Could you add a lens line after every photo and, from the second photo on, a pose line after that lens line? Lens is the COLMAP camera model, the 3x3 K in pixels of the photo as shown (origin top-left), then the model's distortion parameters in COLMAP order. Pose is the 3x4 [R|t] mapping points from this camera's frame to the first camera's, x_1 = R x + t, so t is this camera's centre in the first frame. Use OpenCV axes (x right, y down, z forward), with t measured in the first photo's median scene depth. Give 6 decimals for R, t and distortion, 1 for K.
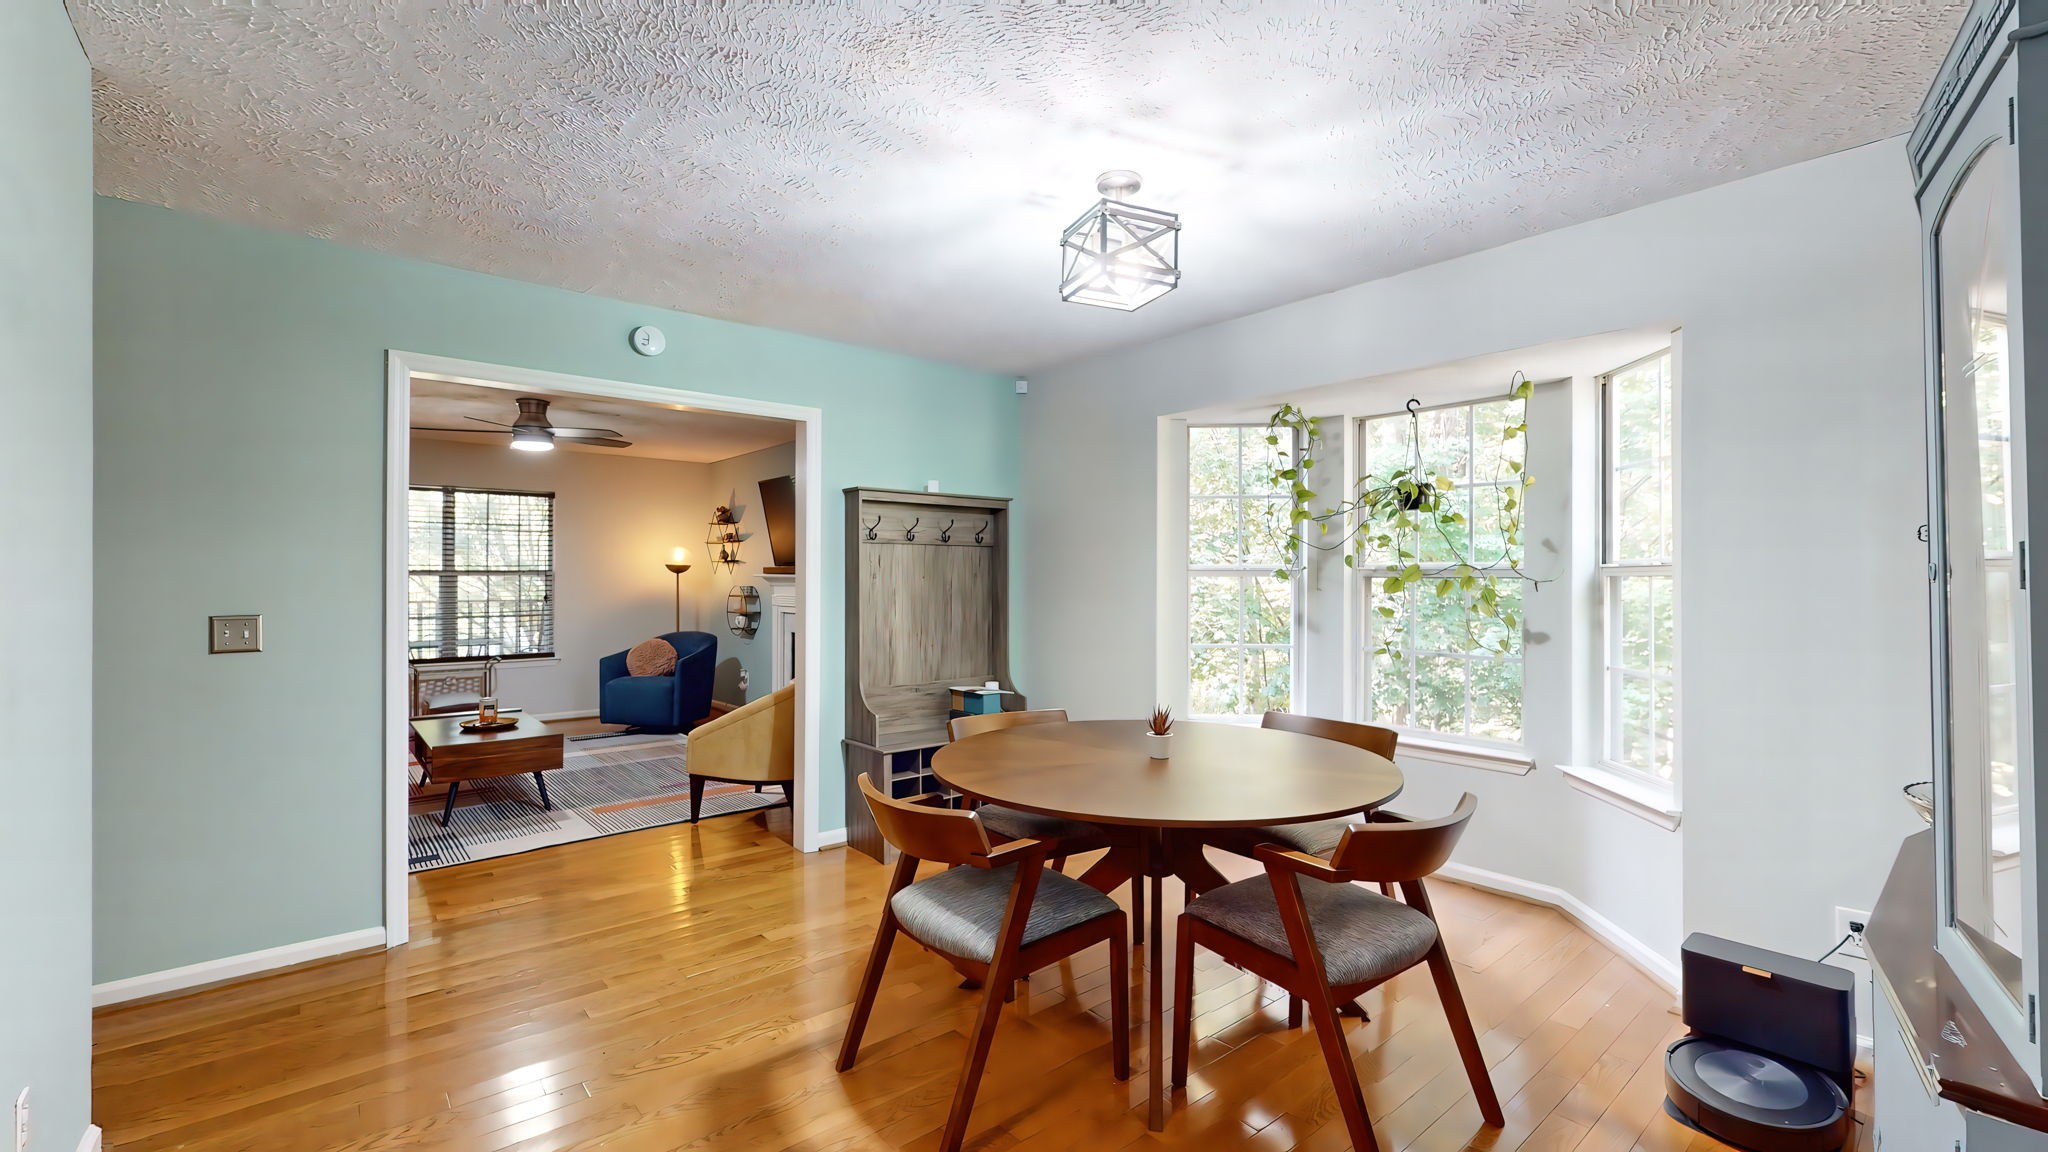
lens RADIAL K [[850.2, 0, 1030.2], [0, 850.2, 575.4], [0, 0, 1]] dist [-0.003014, -0.000130]
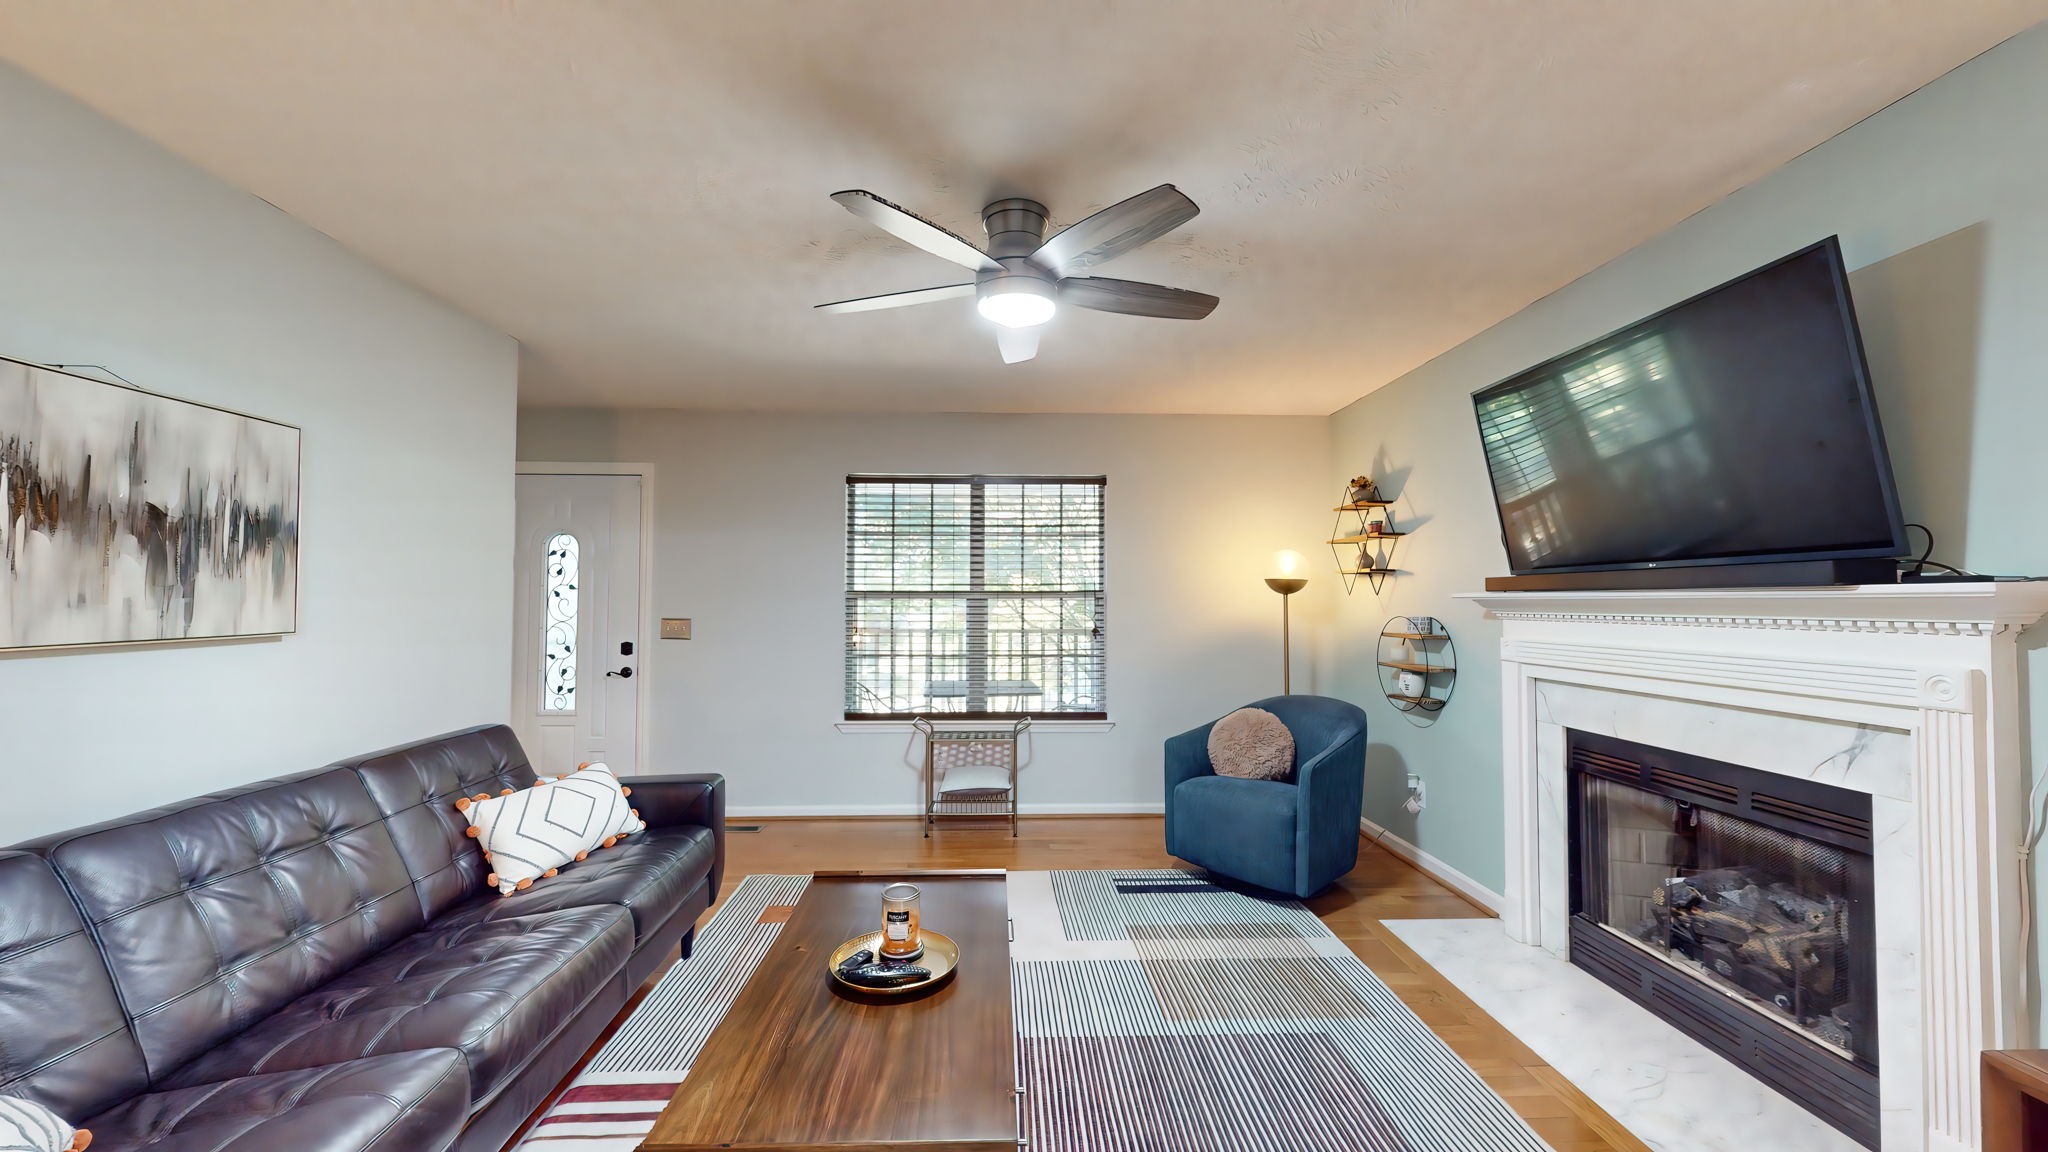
lens RADIAL K [[750.7, 0, 1023.2], [0, 750.7, 578.5], [0, 0, 1]] dist [-0.000425, 0.000035]
pose [[0.781968, -0.020178, -0.622991, -0.400287], [0.001892, 0.999548, -0.029999, 0.003614], [0.623315, 0.022280, 0.781653, 0.821649]]
